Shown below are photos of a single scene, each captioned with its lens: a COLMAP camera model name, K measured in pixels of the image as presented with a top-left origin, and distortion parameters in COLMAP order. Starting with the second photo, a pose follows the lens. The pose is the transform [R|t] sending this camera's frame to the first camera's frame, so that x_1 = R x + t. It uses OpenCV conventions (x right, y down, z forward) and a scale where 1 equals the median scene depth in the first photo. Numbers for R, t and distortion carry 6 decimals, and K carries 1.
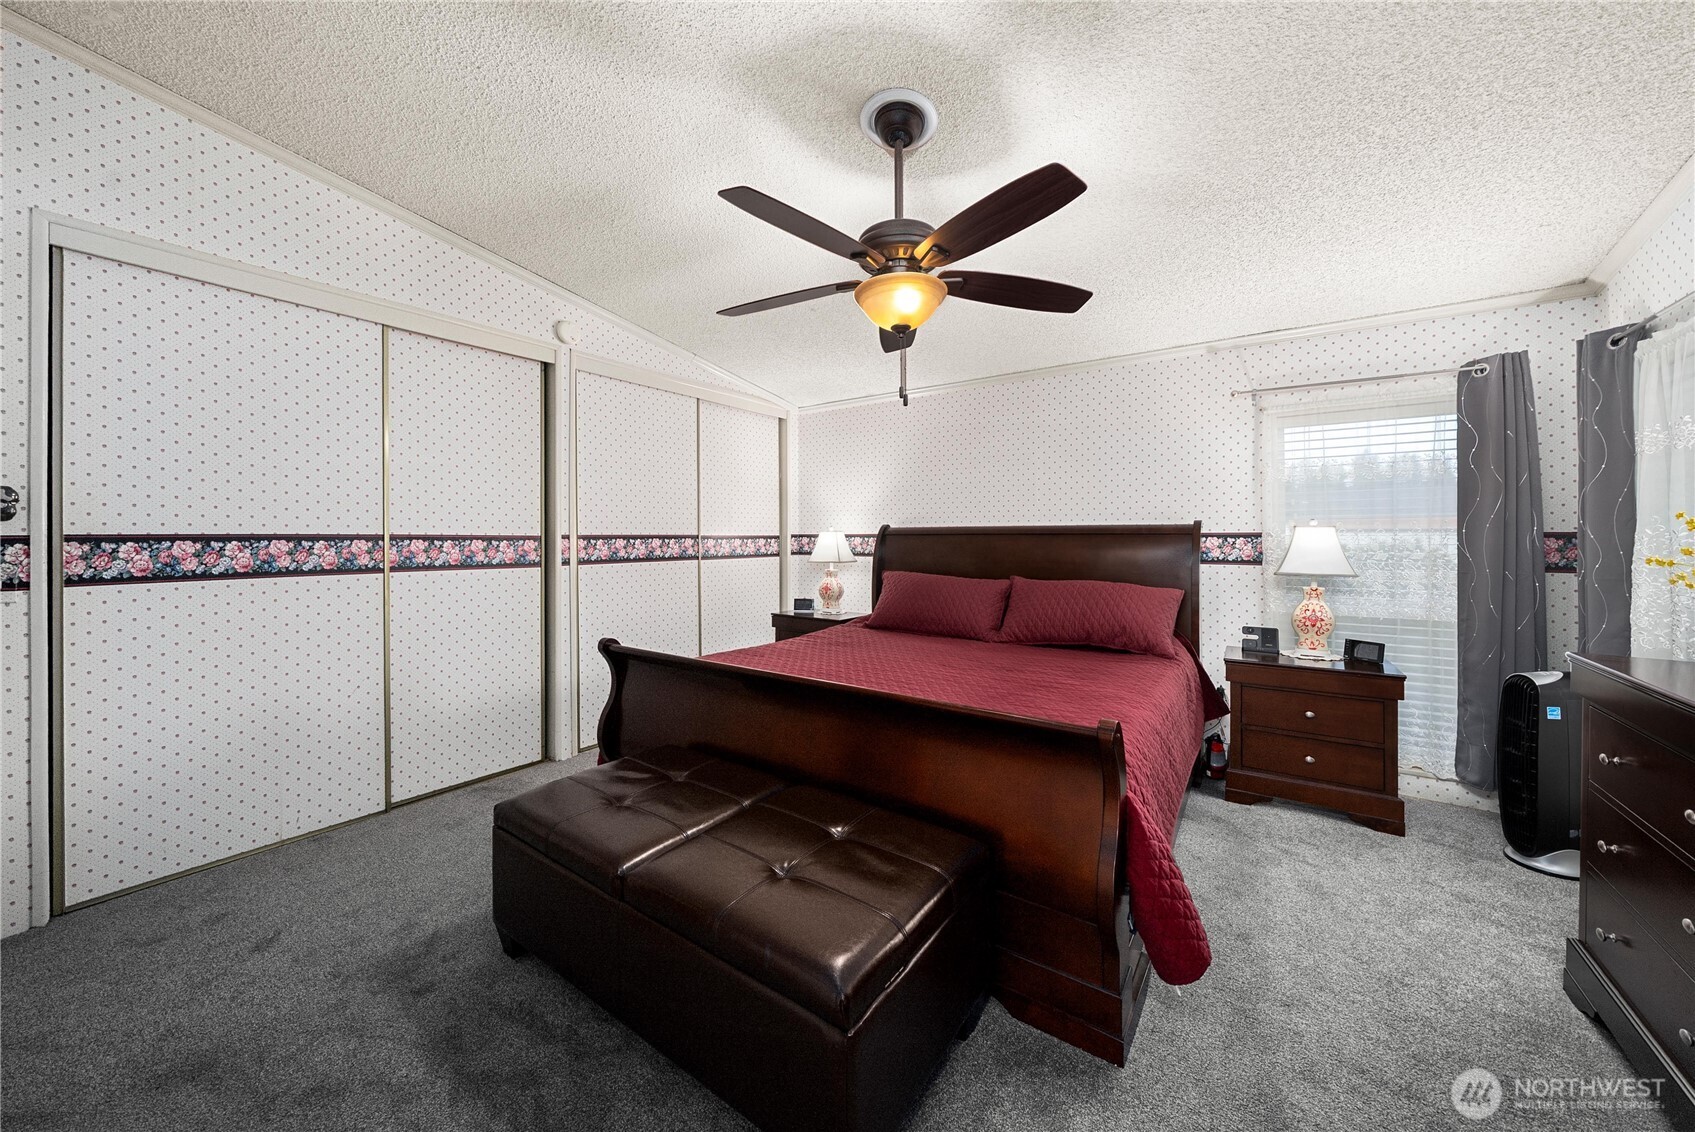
lens RADIAL K [[597.4, 0, 849.8], [0, 597.4, 532.1], [0, 0, 1]] dist [0.000397, -0.000010]
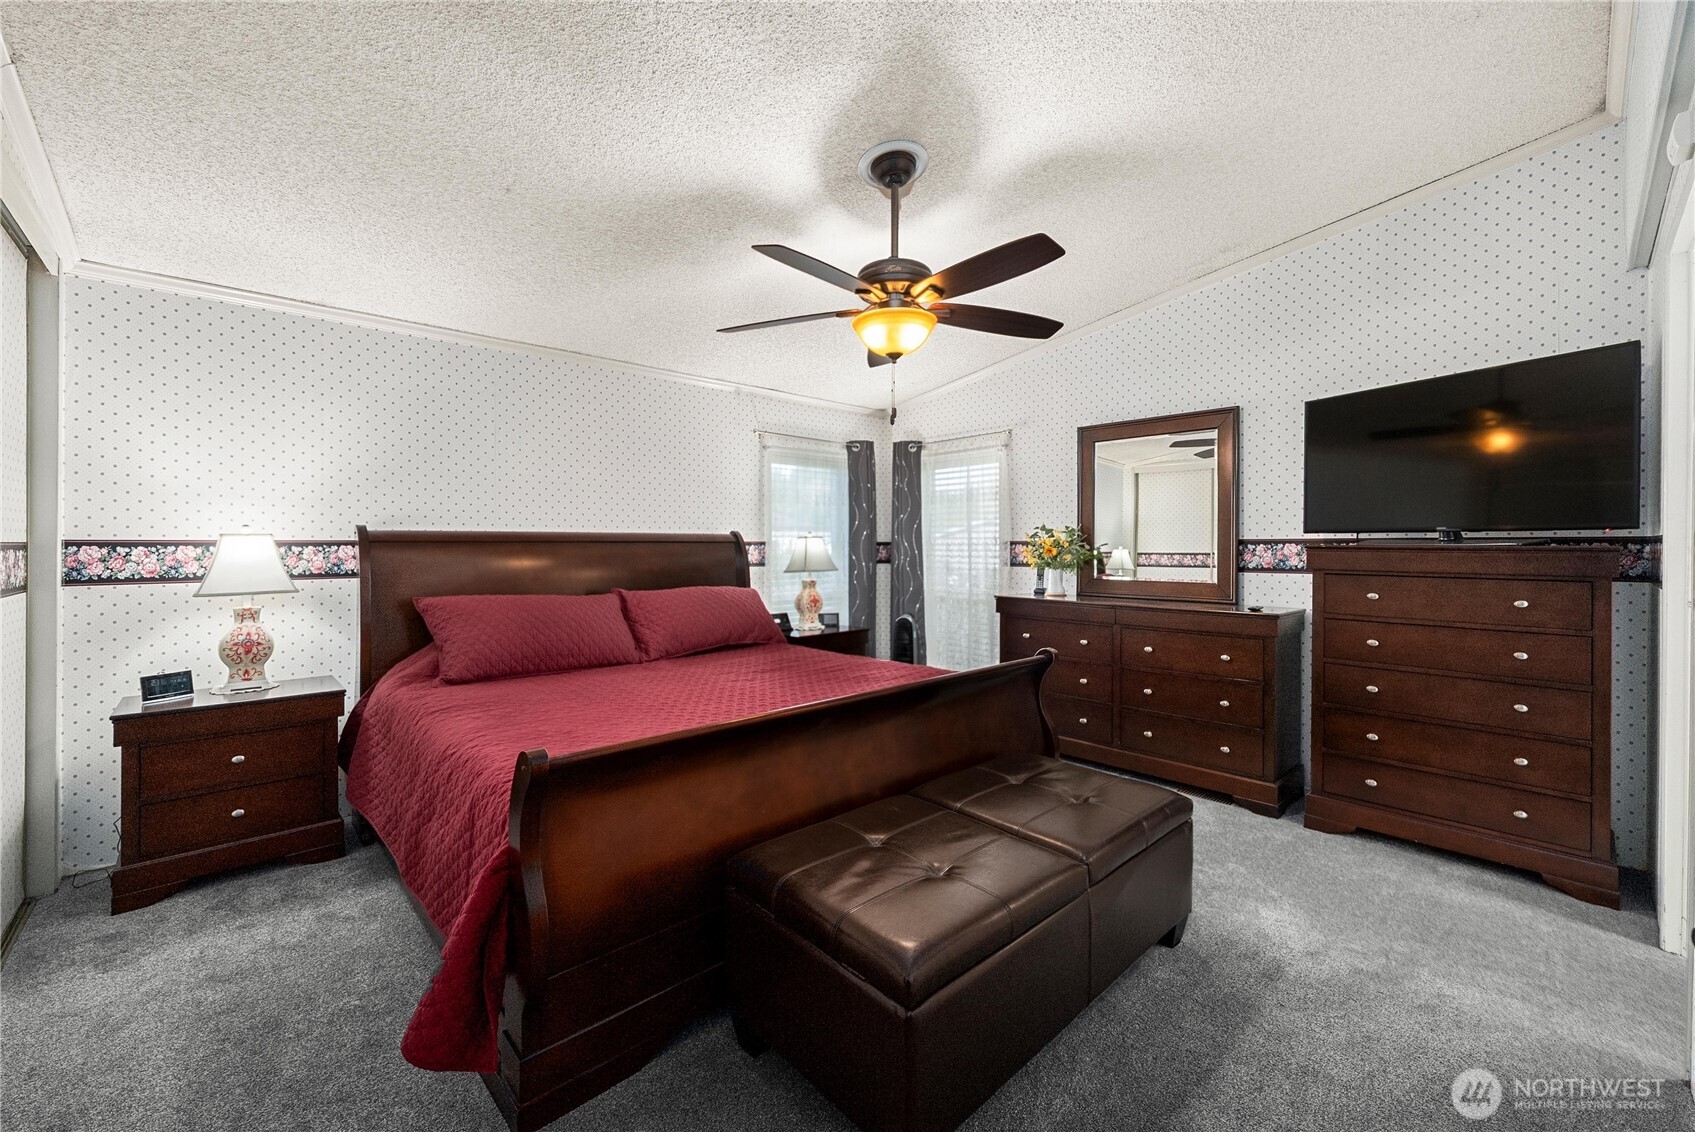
lens RADIAL K [[678.3, 0, 849.0], [0, 678.3, 545.8], [0, 0, 1]] dist [-0.000611, -0.000028]
pose [[0.218783, -0.001086, 0.975773, -0.777534], [-0.004912, 0.999985, 0.002215, 0.006660], [-0.975761, -0.005278, 0.218775, 0.544197]]
